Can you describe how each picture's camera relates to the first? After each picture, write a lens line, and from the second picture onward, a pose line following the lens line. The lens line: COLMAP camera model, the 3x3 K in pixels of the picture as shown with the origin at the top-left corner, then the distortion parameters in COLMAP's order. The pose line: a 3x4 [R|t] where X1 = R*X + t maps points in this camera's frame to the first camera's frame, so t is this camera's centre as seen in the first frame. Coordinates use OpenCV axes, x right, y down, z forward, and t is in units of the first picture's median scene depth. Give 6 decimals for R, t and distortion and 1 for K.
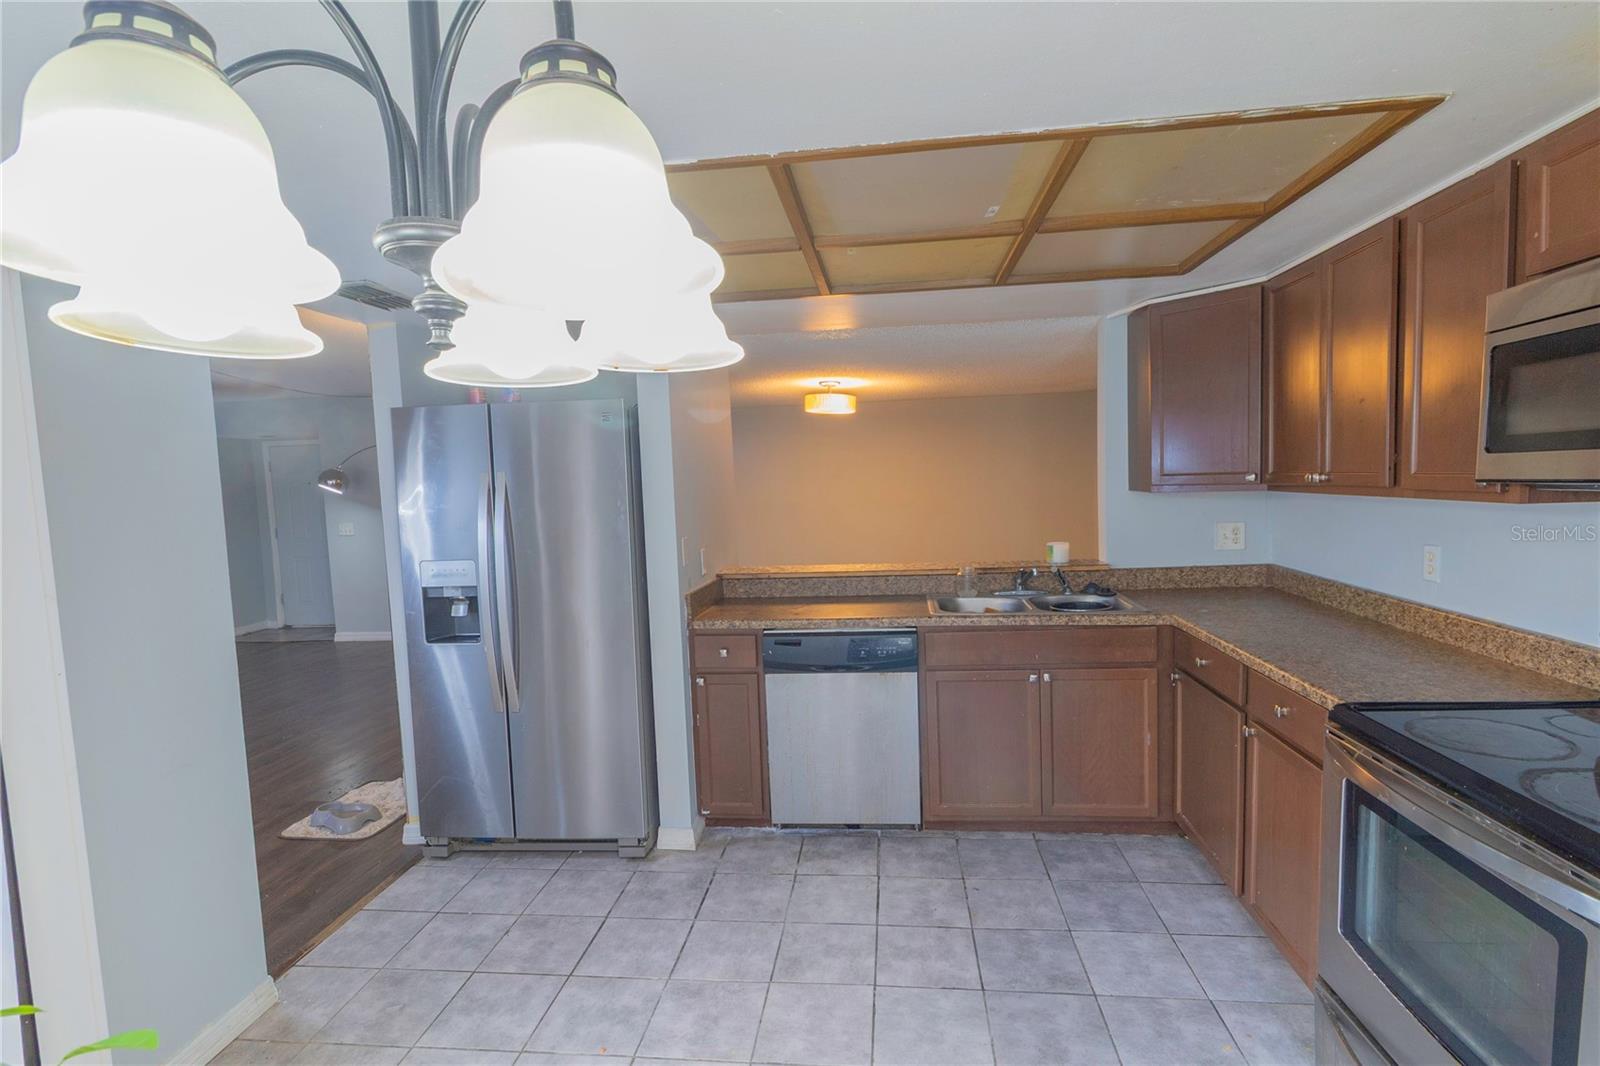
lens RADIAL K [[760.6, 0, 806.0], [0, 760.6, 535.9], [0, 0, 1]] dist [-0.004688, -0.002669]
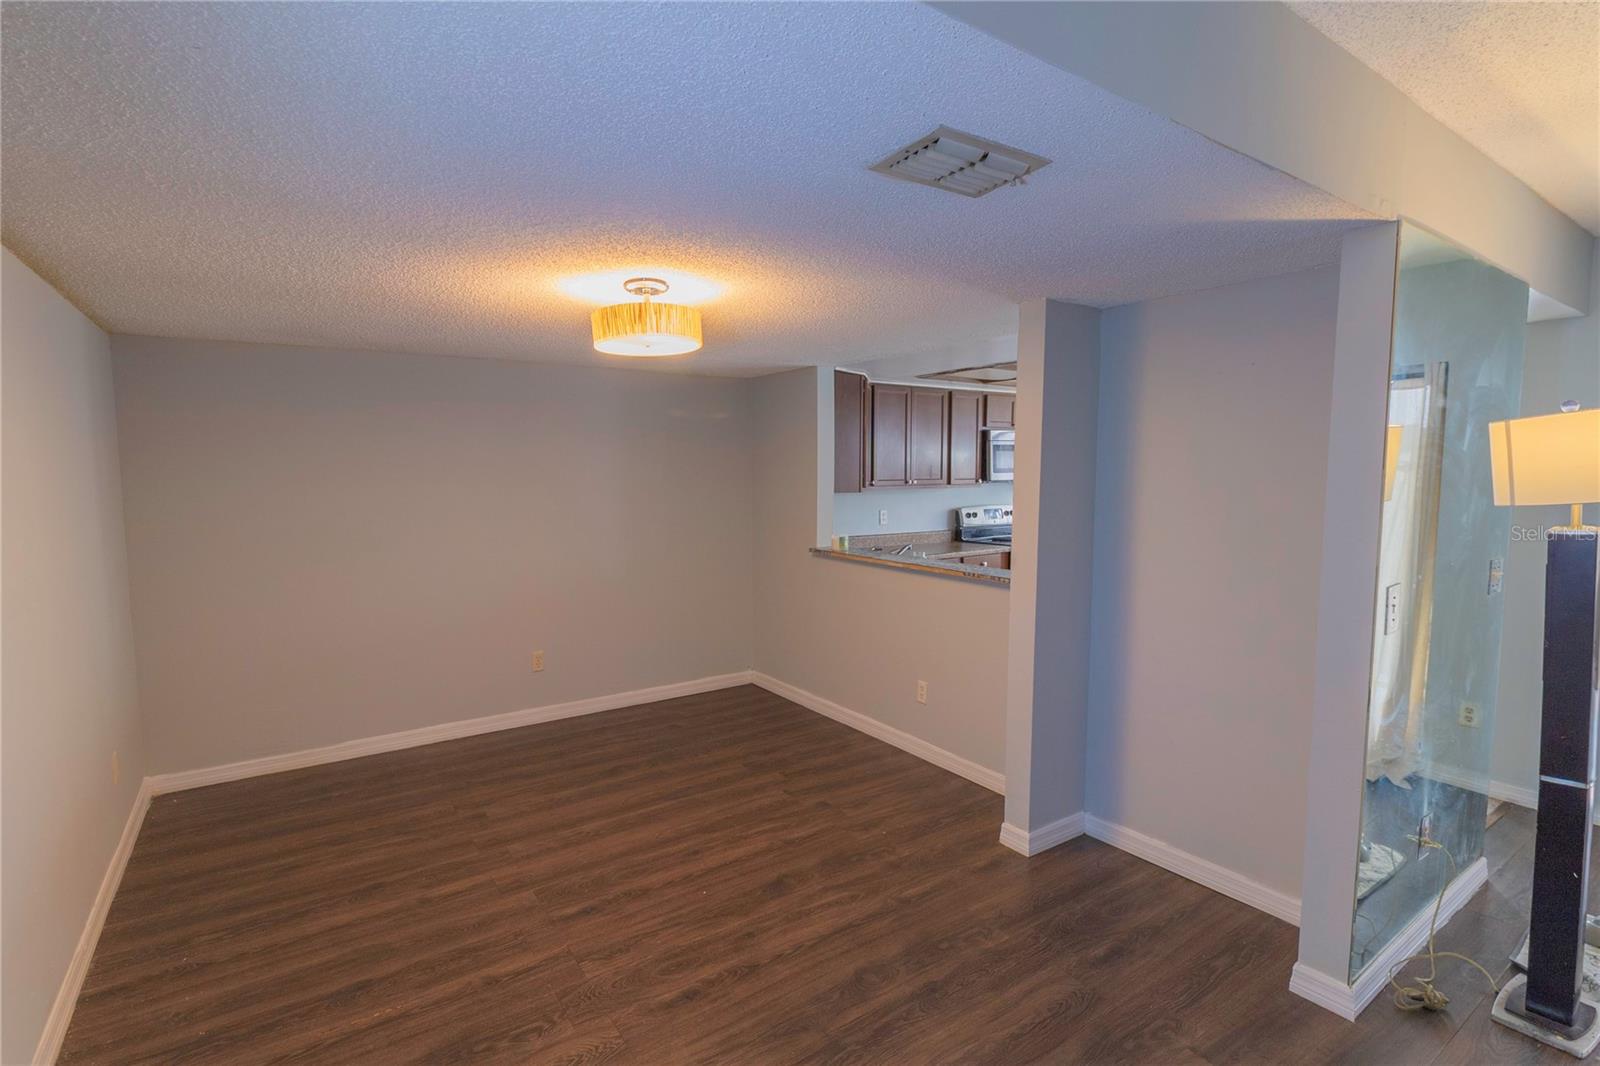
lens RADIAL K [[760.6, 0, 799.7], [0, 760.6, 536.0], [0, 0, 1]] dist [-0.004688, -0.002669]
pose [[-0.653972, -0.028865, 0.755968, -0.707386], [0.085991, 0.989959, 0.112188, -0.163802], [-0.751615, 0.138375, -0.644924, 2.251413]]
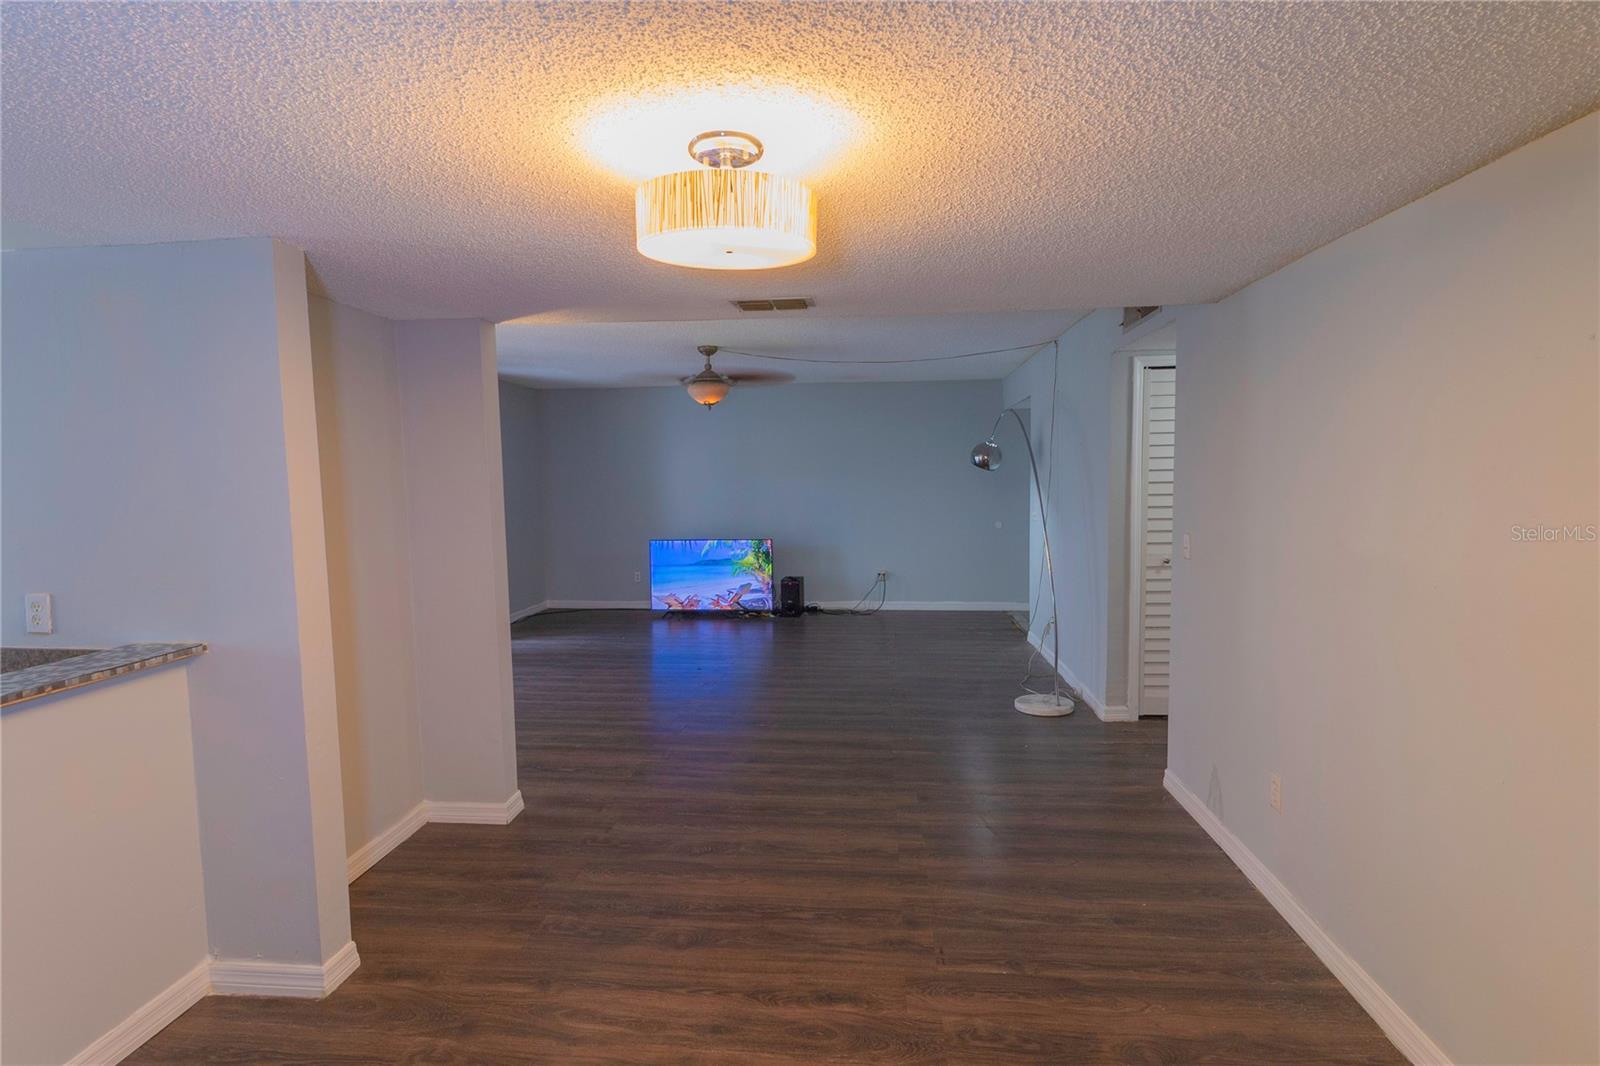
lens RADIAL K [[760.6, 0, 804.3], [0, 760.6, 536.8], [0, 0, 1]] dist [-0.004688, -0.002669]
pose [[0.016216, 0.118551, -0.992816, 0.578489], [-0.061277, 0.991198, 0.117357, -0.166788], [0.997989, 0.058933, 0.023338, 1.851309]]
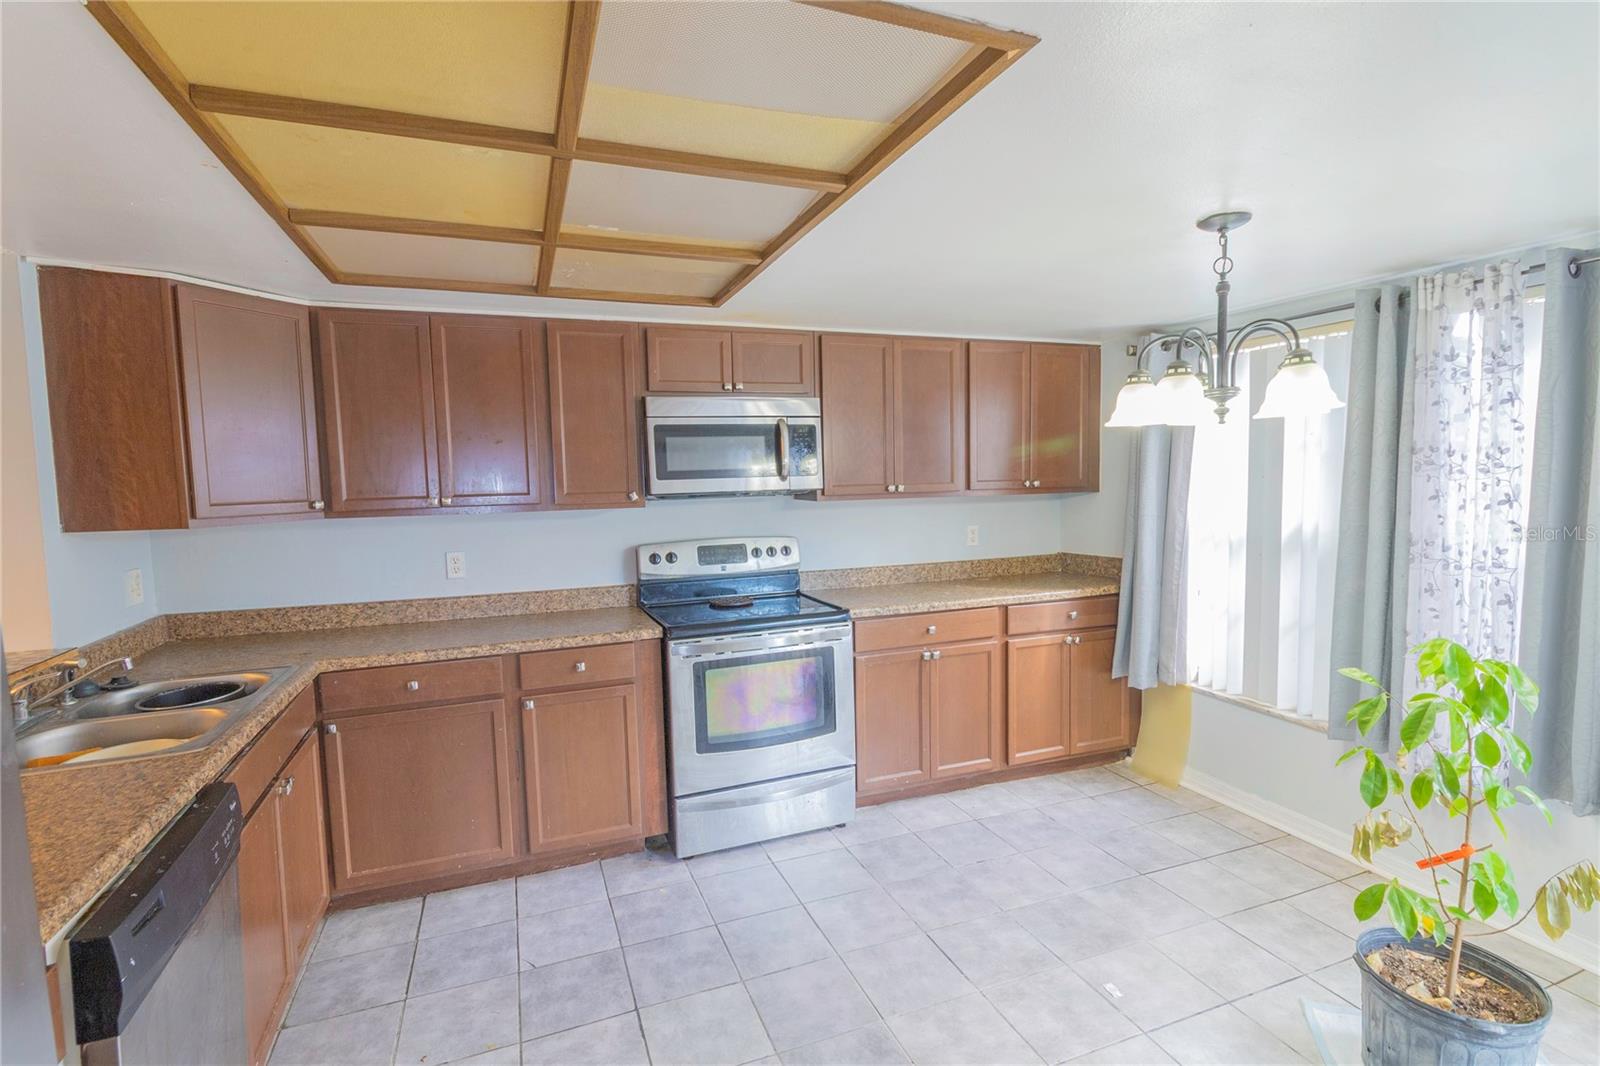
lens RADIAL K [[760.6, 0, 804.4], [0, 760.6, 535.0], [0, 0, 1]] dist [-0.004688, -0.002669]
pose [[-0.468646, -0.024467, 0.883047, -0.522219], [0.107702, 0.990577, 0.084605, -0.051105], [-0.876796, 0.134756, -0.461594, 0.852872]]
